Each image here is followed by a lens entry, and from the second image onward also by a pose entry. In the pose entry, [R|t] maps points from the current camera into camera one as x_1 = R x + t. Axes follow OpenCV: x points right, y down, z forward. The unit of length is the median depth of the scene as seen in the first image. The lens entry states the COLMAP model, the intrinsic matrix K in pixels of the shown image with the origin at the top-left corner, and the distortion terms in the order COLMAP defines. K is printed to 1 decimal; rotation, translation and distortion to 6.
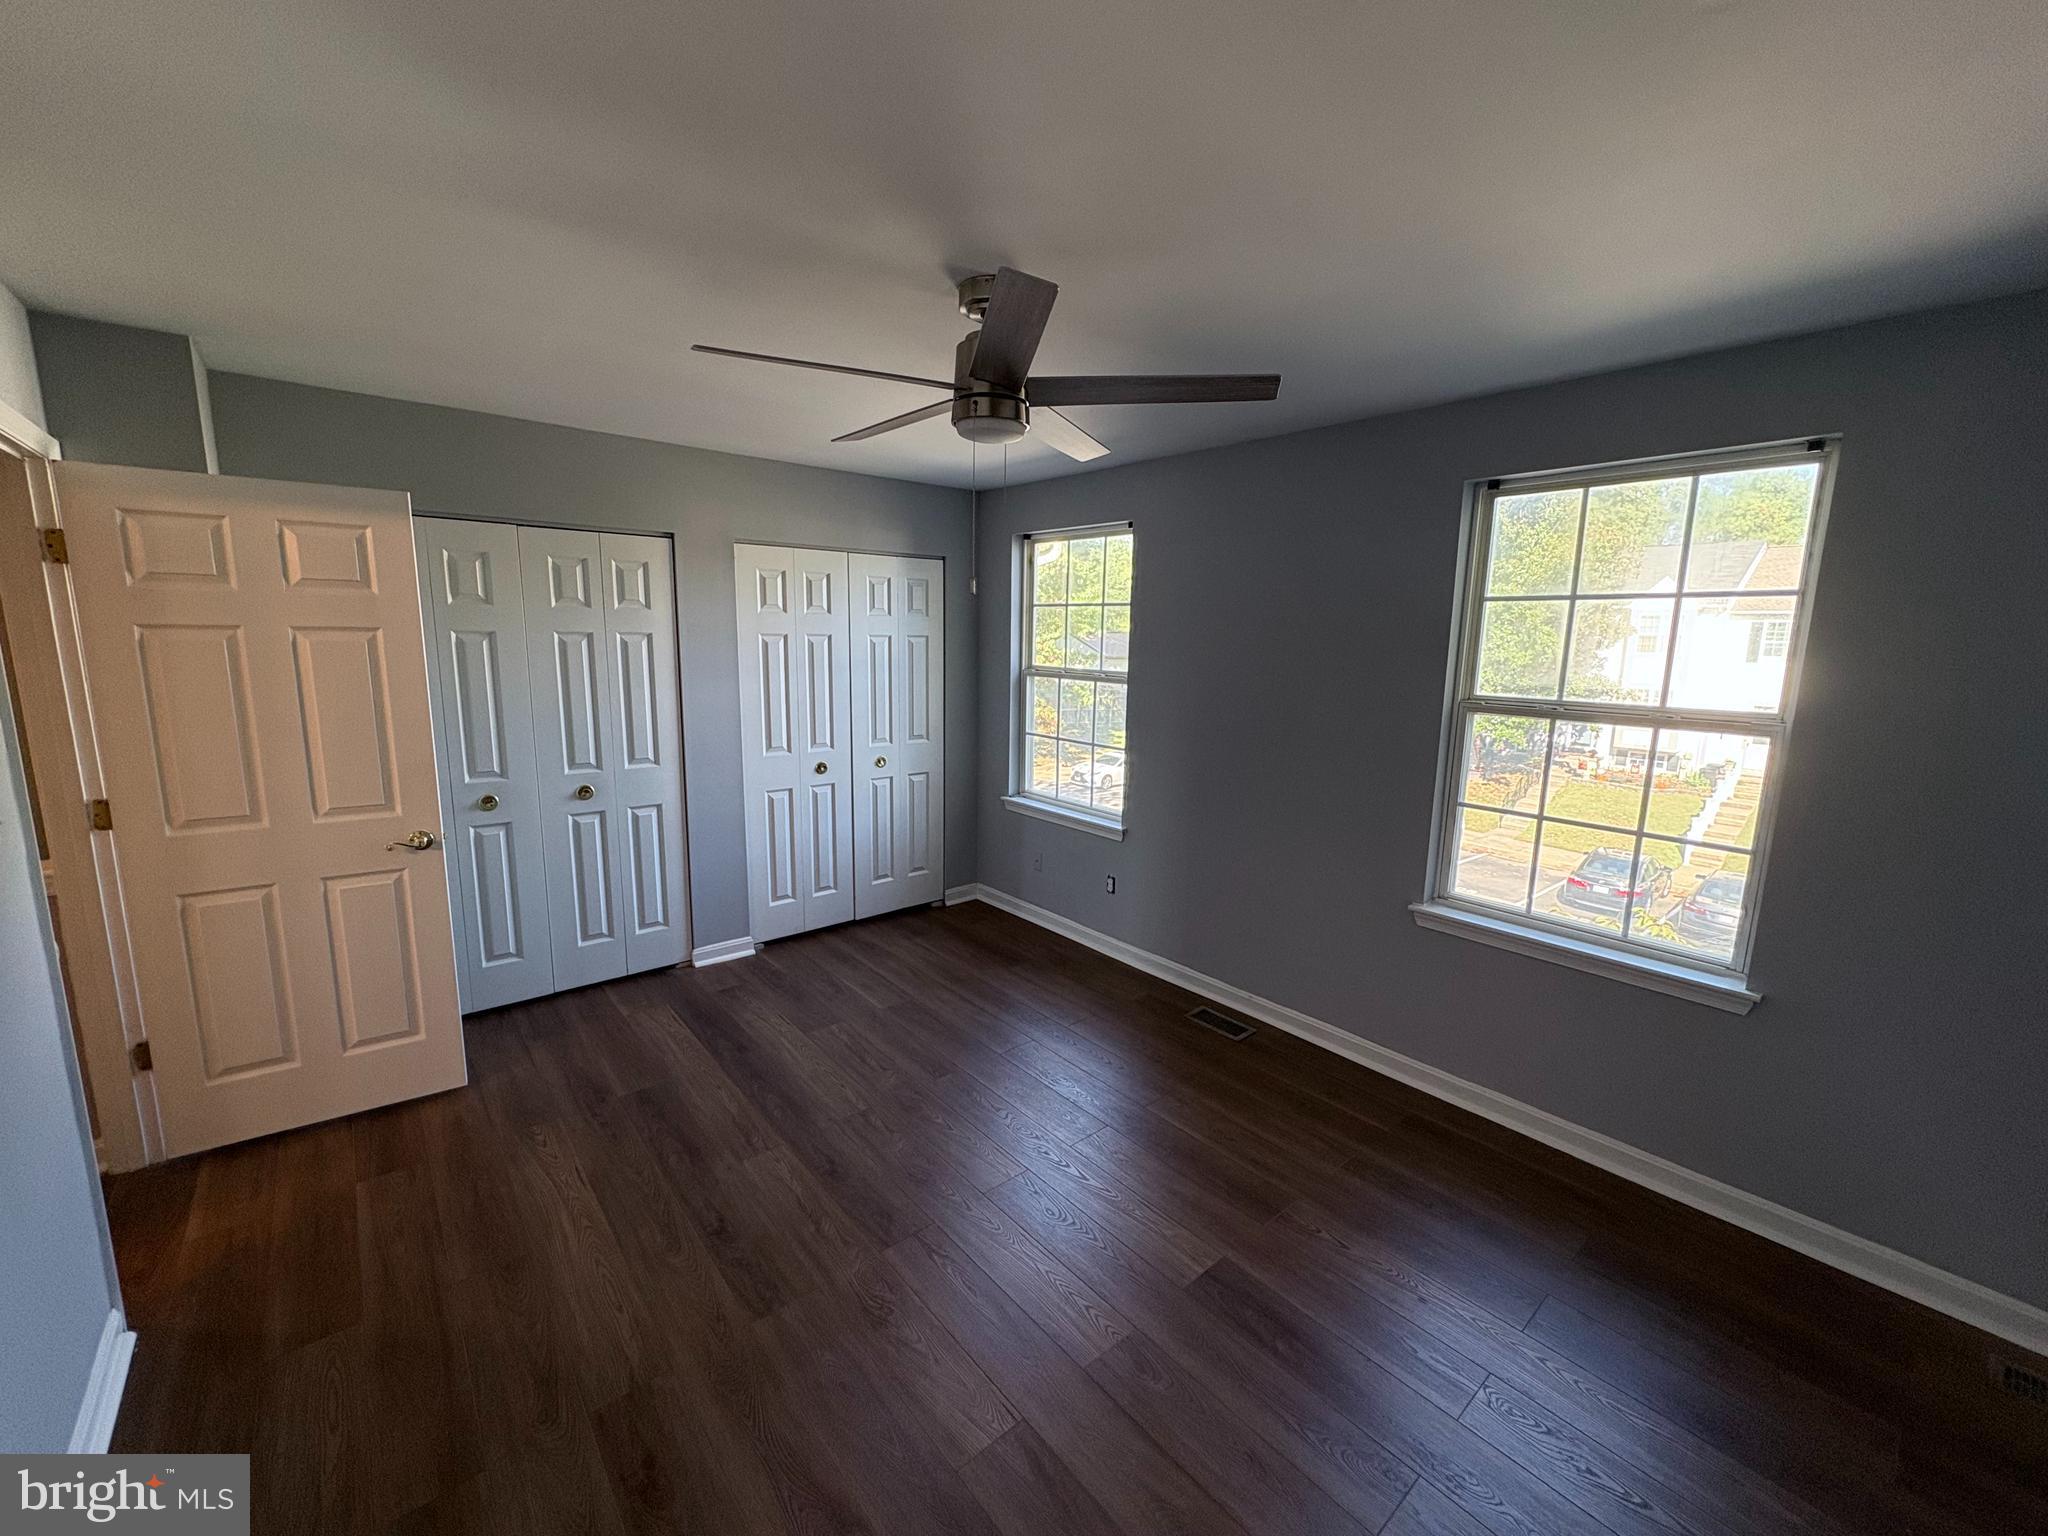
lens RADIAL K [[812.4, 0, 1073.8], [0, 812.4, 767.0], [0, 0, 1]] dist [-0.022256, 0.000018]
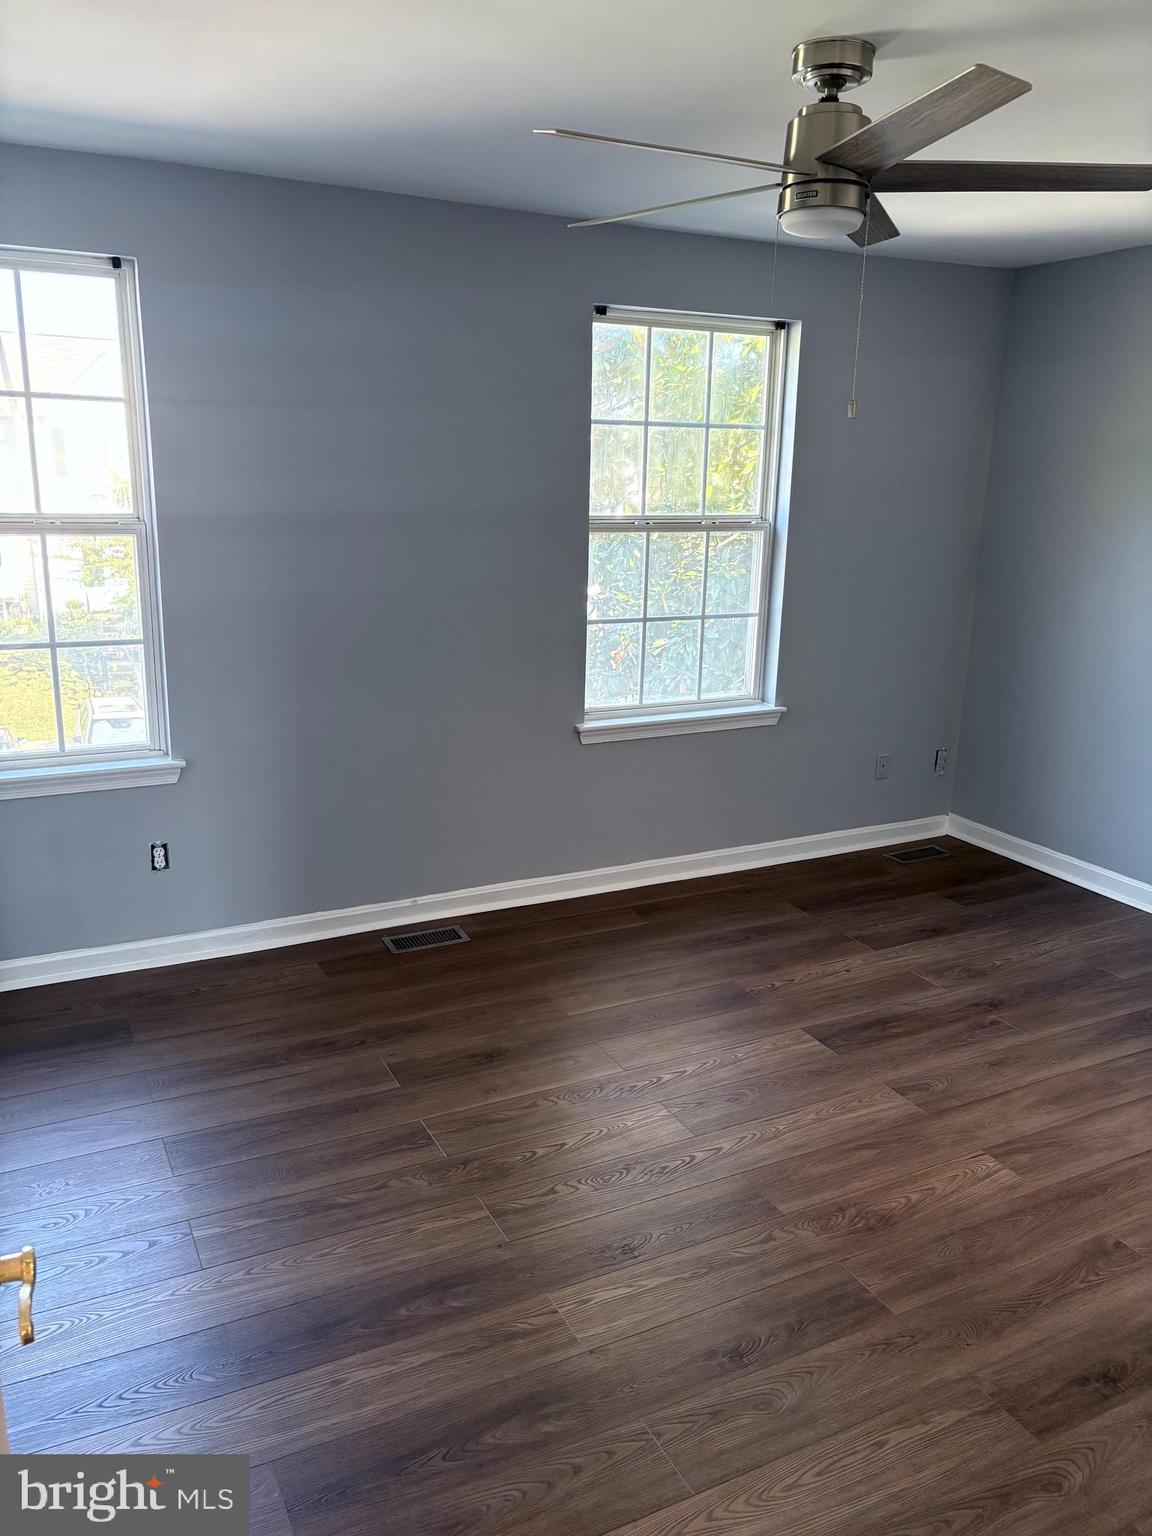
lens RADIAL K [[1113.2, 0, 579.4], [0, 1113.2, 750.9], [0, 0, 1]] dist [0.054058, -0.063549]
pose [[0.268816, -0.261449, 0.927029, -0.955617], [0.137441, 0.963018, 0.231744, -0.135656], [-0.953335, 0.065116, 0.294808, 0.614638]]
